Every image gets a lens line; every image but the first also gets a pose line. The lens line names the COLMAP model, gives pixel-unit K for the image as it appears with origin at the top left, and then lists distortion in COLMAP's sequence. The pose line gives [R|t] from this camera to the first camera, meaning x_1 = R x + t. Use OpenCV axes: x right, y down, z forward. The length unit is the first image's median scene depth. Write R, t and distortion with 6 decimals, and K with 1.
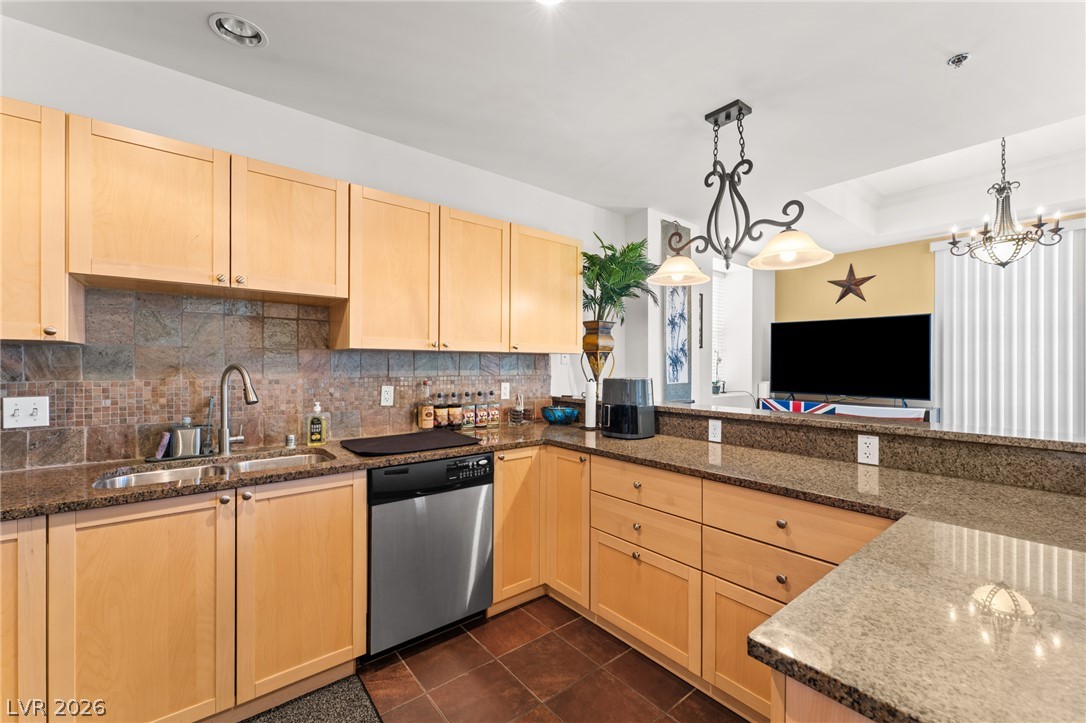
lens RADIAL K [[446.9, 0, 536.3], [0, 446.9, 365.2], [0, 0, 1]] dist [0.000567, 0.000128]
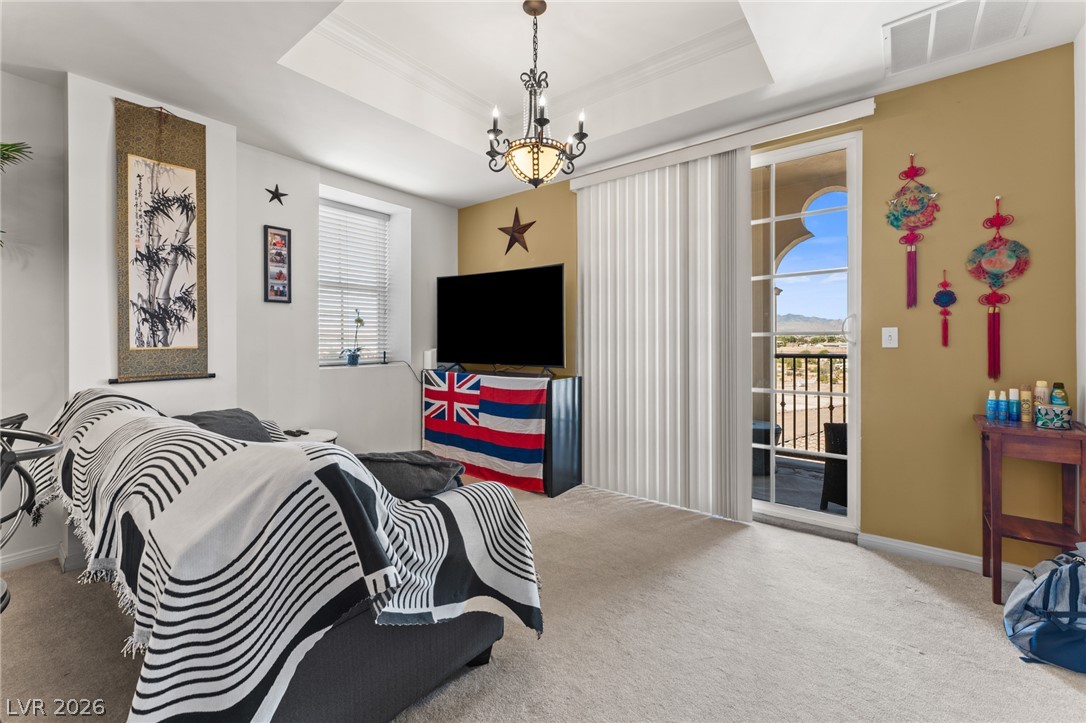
lens RADIAL K [[446.9, 0, 539.6], [0, 446.9, 340.7], [0, 0, 1]] dist [0.000567, 0.000128]
pose [[0.974927, -0.004720, 0.222477, 1.167279], [0.004469, 0.999989, 0.001633, 0.048354], [-0.222482, -0.000598, 0.974937, 0.356354]]
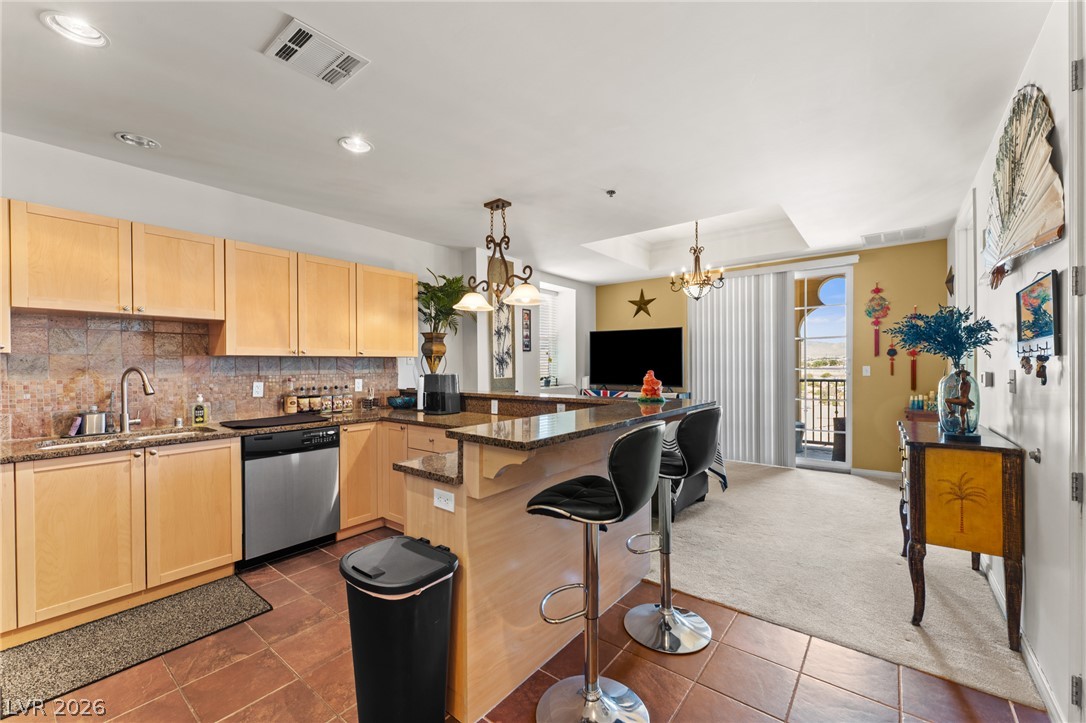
lens RADIAL K [[446.9, 0, 543.1], [0, 446.9, 367.7], [0, 0, 1]] dist [0.000567, 0.000128]
pose [[0.974312, -0.010265, 0.224969, 0.214284], [0.008697, 0.999931, 0.007959, -0.000533], [-0.225035, -0.005798, 0.974334, -0.539494]]
